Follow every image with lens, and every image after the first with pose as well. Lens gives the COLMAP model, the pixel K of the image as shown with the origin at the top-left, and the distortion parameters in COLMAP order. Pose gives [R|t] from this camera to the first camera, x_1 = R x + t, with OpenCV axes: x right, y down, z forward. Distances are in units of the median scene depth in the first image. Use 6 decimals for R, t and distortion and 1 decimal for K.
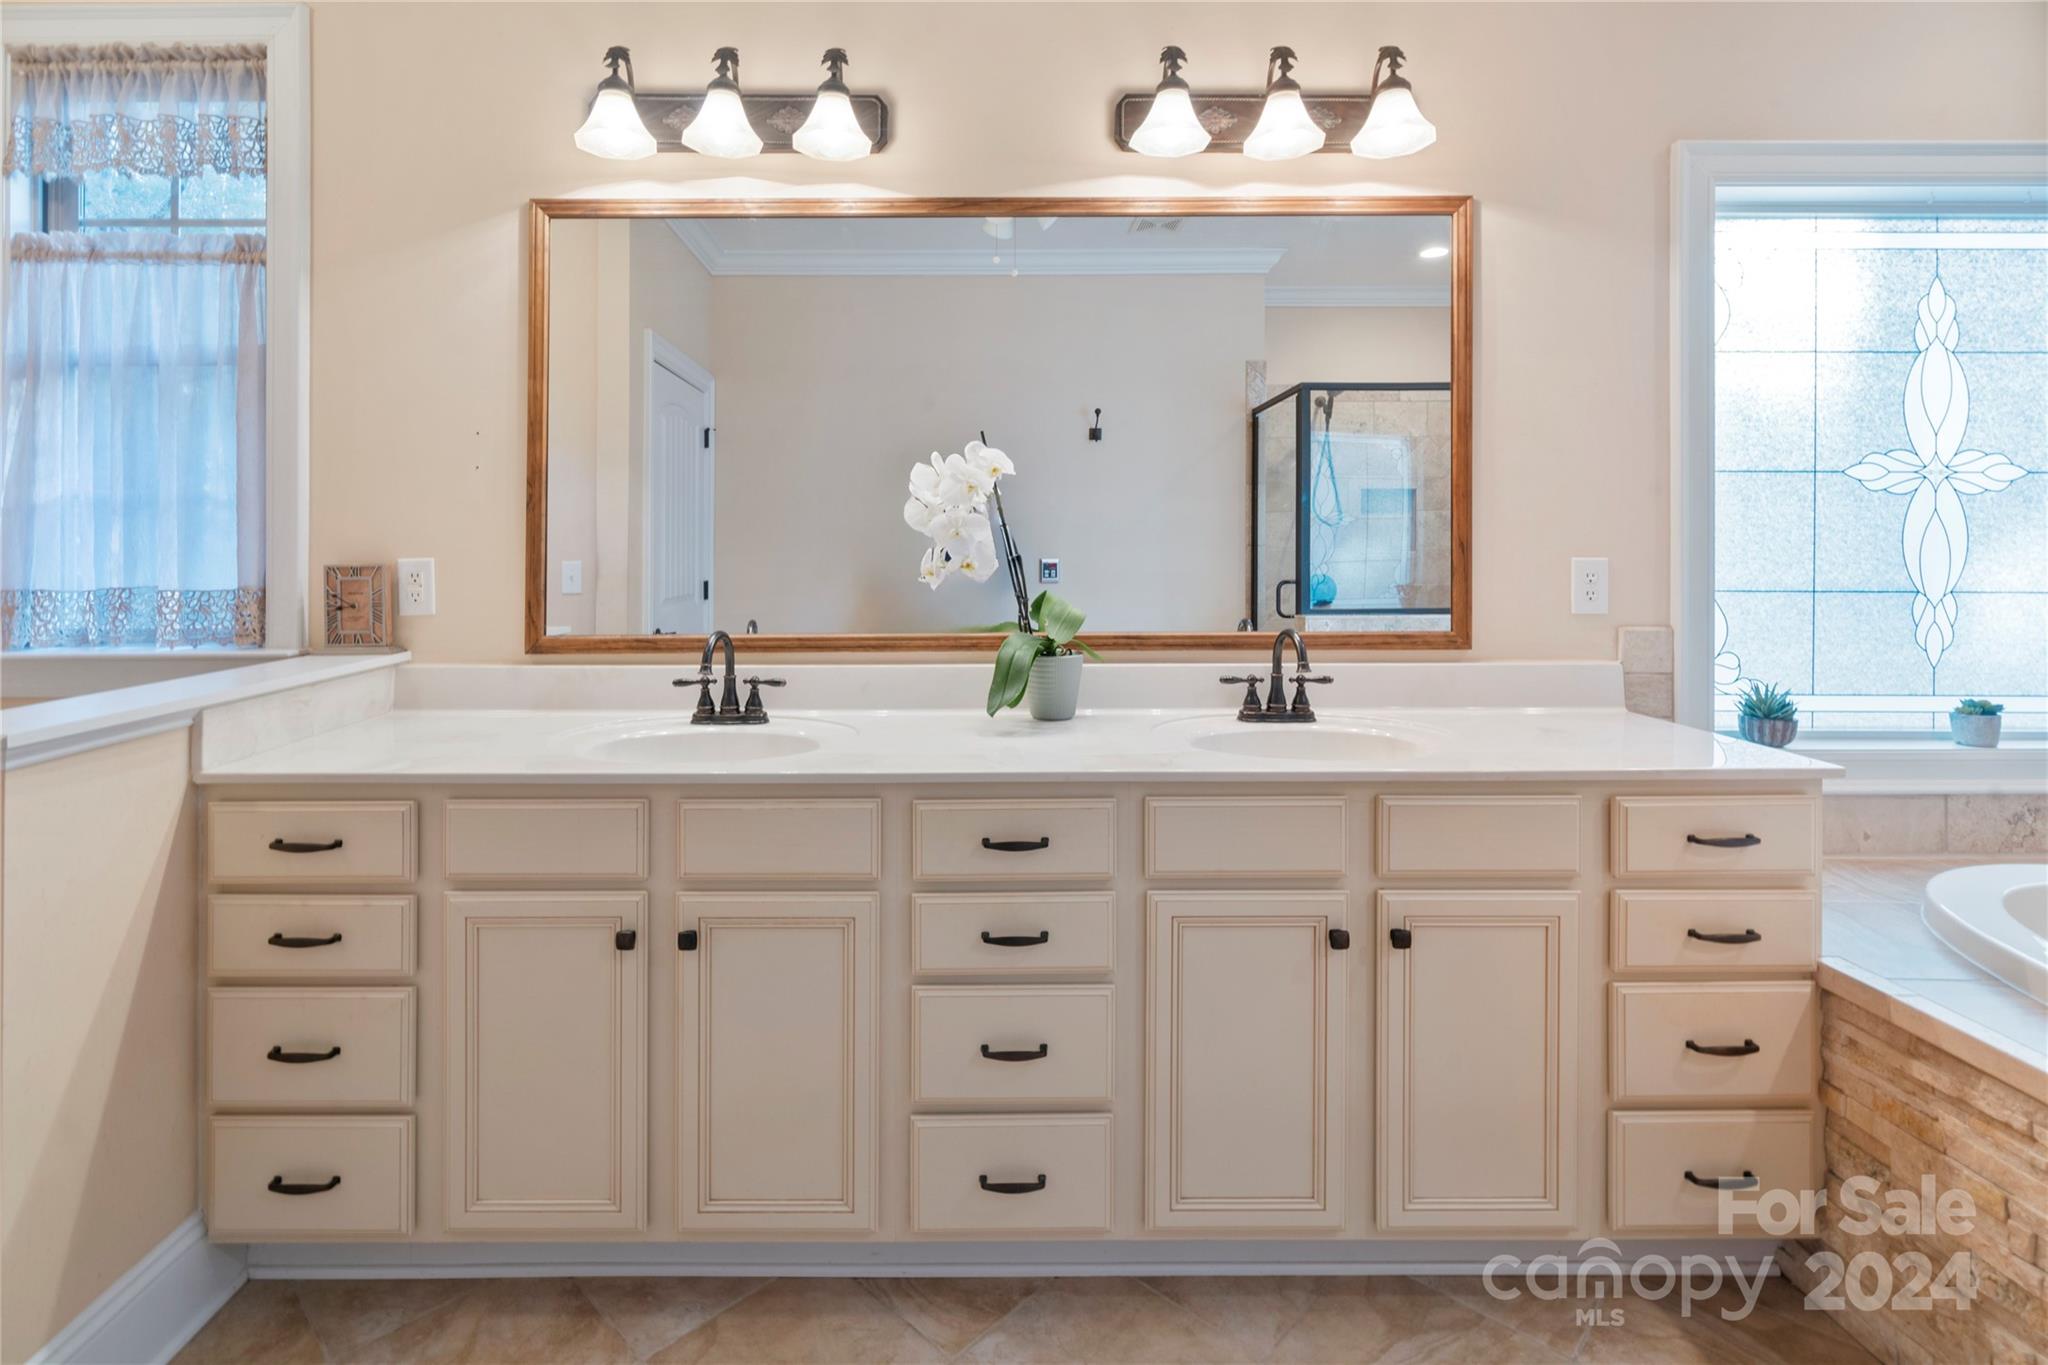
lens RADIAL K [[989.3, 0, 1021.7], [0, 989.3, 532.6], [0, 0, 1]] dist [0.004178, -0.000698]
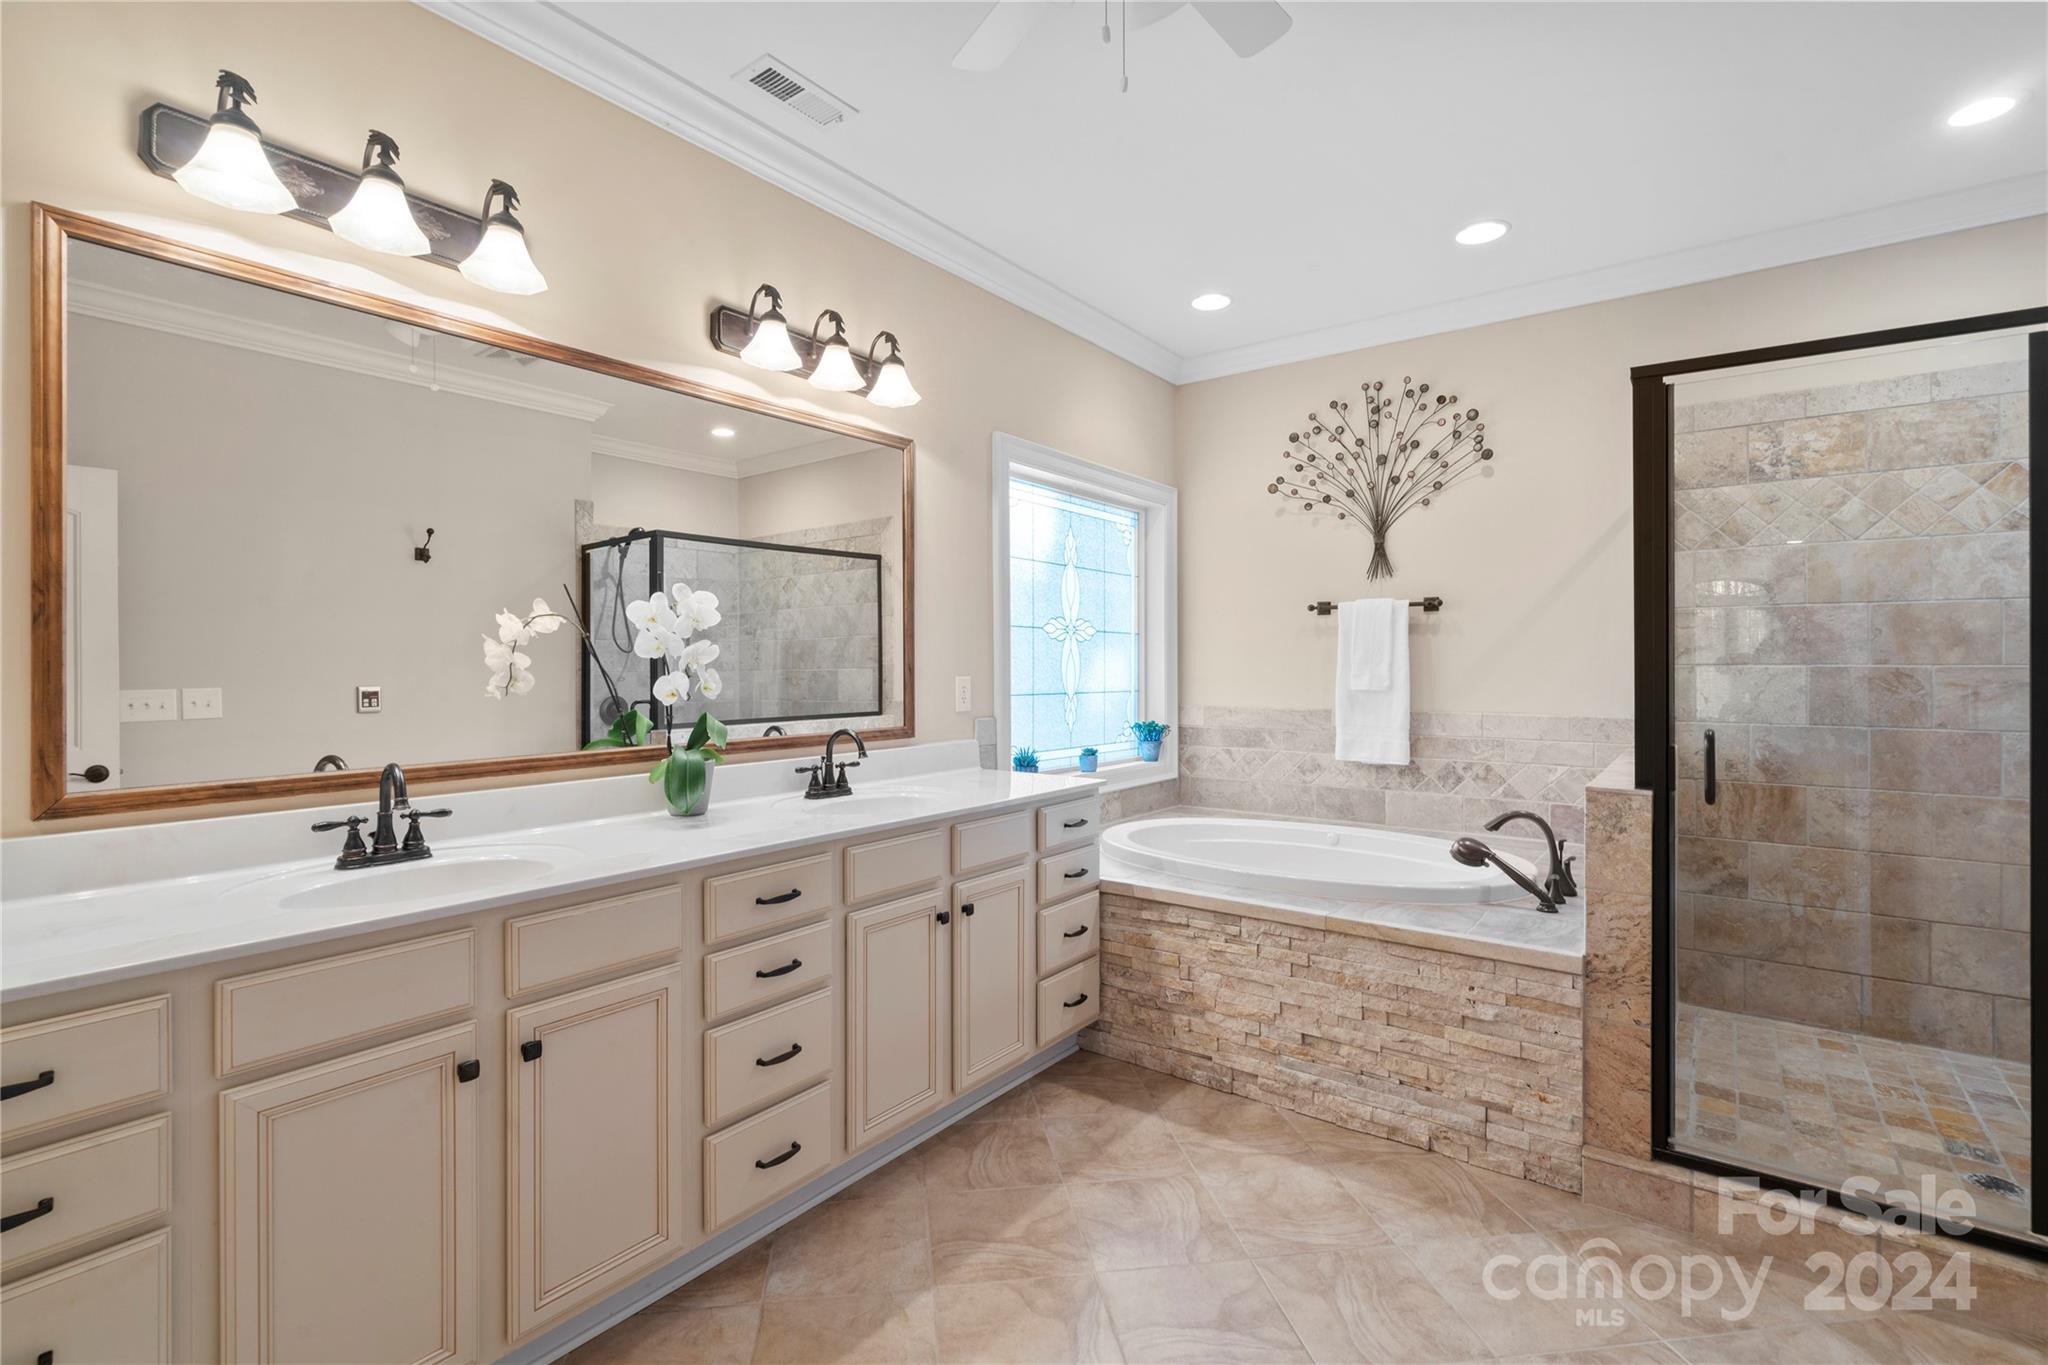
lens RADIAL K [[950.8, 0, 1008.6], [0, 950.8, 651.7], [0, 0, 1]] dist [-0.002773, 0.000998]
pose [[0.606093, 0.012168, 0.795301, -0.614423], [-0.005338, 0.999923, -0.011231, 0.001873], [-0.795376, 0.002562, 0.606111, -0.002556]]
